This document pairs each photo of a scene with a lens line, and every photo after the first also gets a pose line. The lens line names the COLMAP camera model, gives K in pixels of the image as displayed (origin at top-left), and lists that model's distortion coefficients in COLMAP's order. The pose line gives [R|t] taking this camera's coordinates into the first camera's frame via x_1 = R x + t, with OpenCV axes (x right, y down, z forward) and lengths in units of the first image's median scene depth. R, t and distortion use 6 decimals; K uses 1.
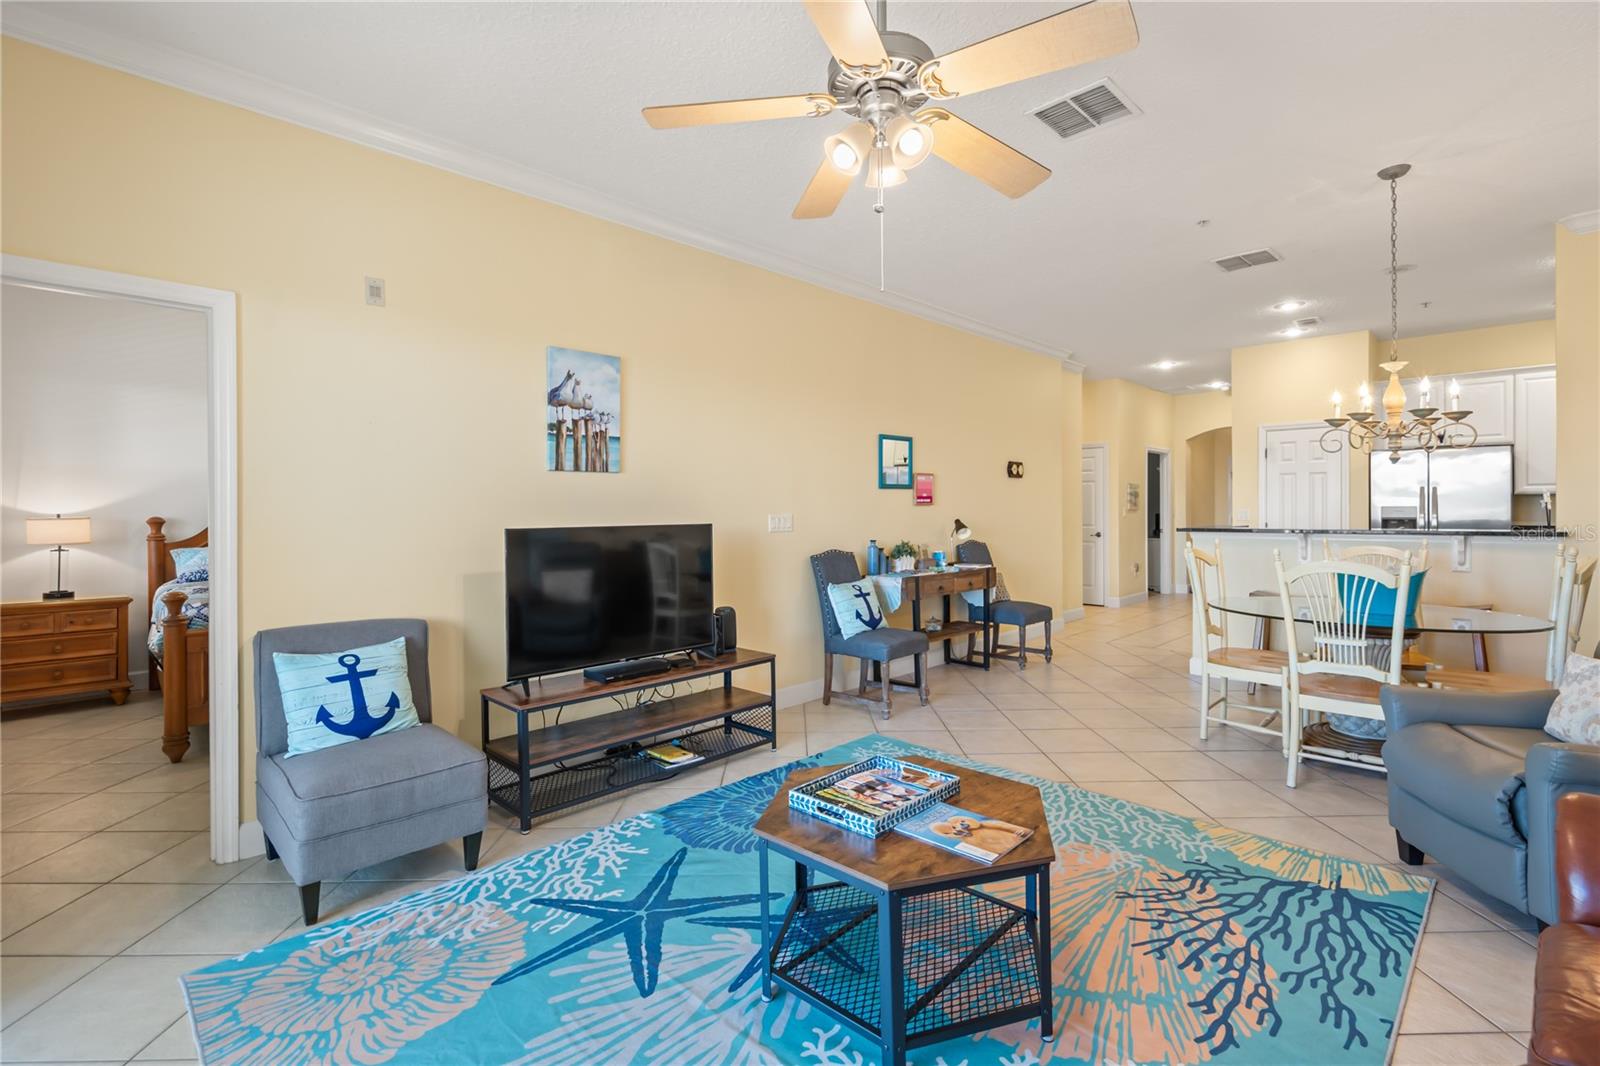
lens RADIAL K [[736.4, 0, 804.9], [0, 736.4, 509.4], [0, 0, 1]] dist [-0.001822, -0.000226]
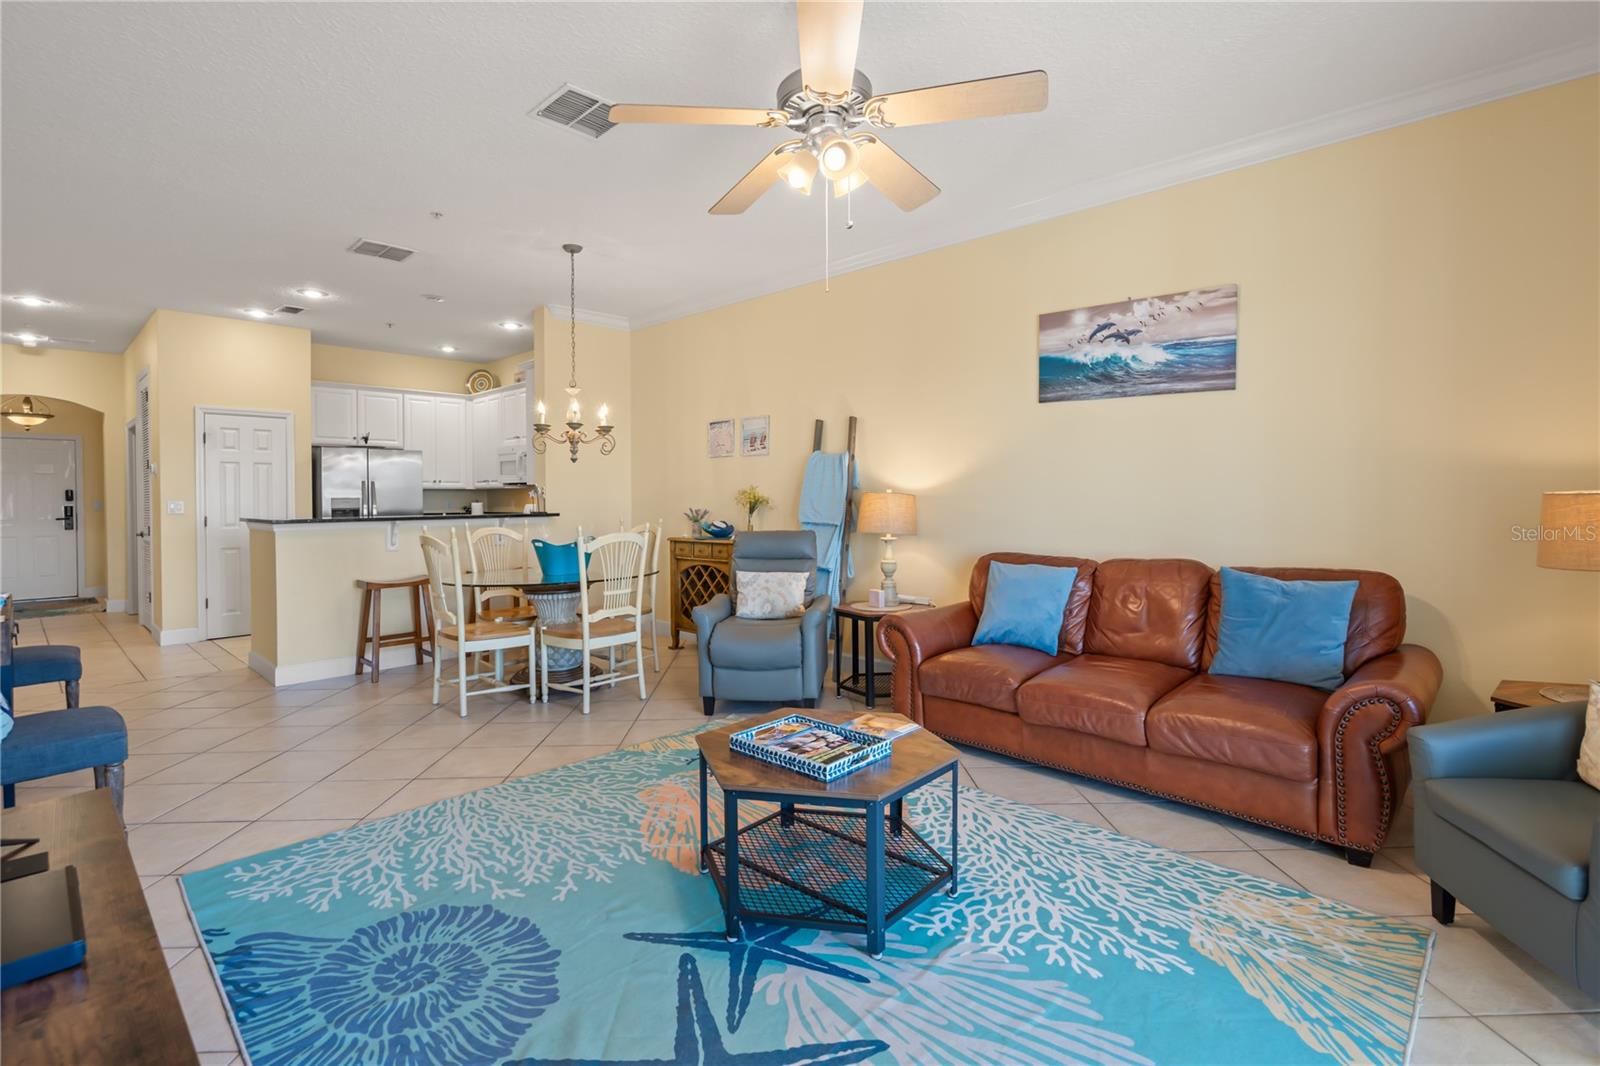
lens RADIAL K [[750.4, 0, 801.3], [0, 750.4, 504.9], [0, 0, 1]] dist [0.000499, 0.000280]
pose [[-0.025445, -0.001824, 0.999675, -0.702465], [0.006891, 0.999974, 0.002000, 0.018520], [-0.999652, 0.006940, -0.025432, 0.720989]]
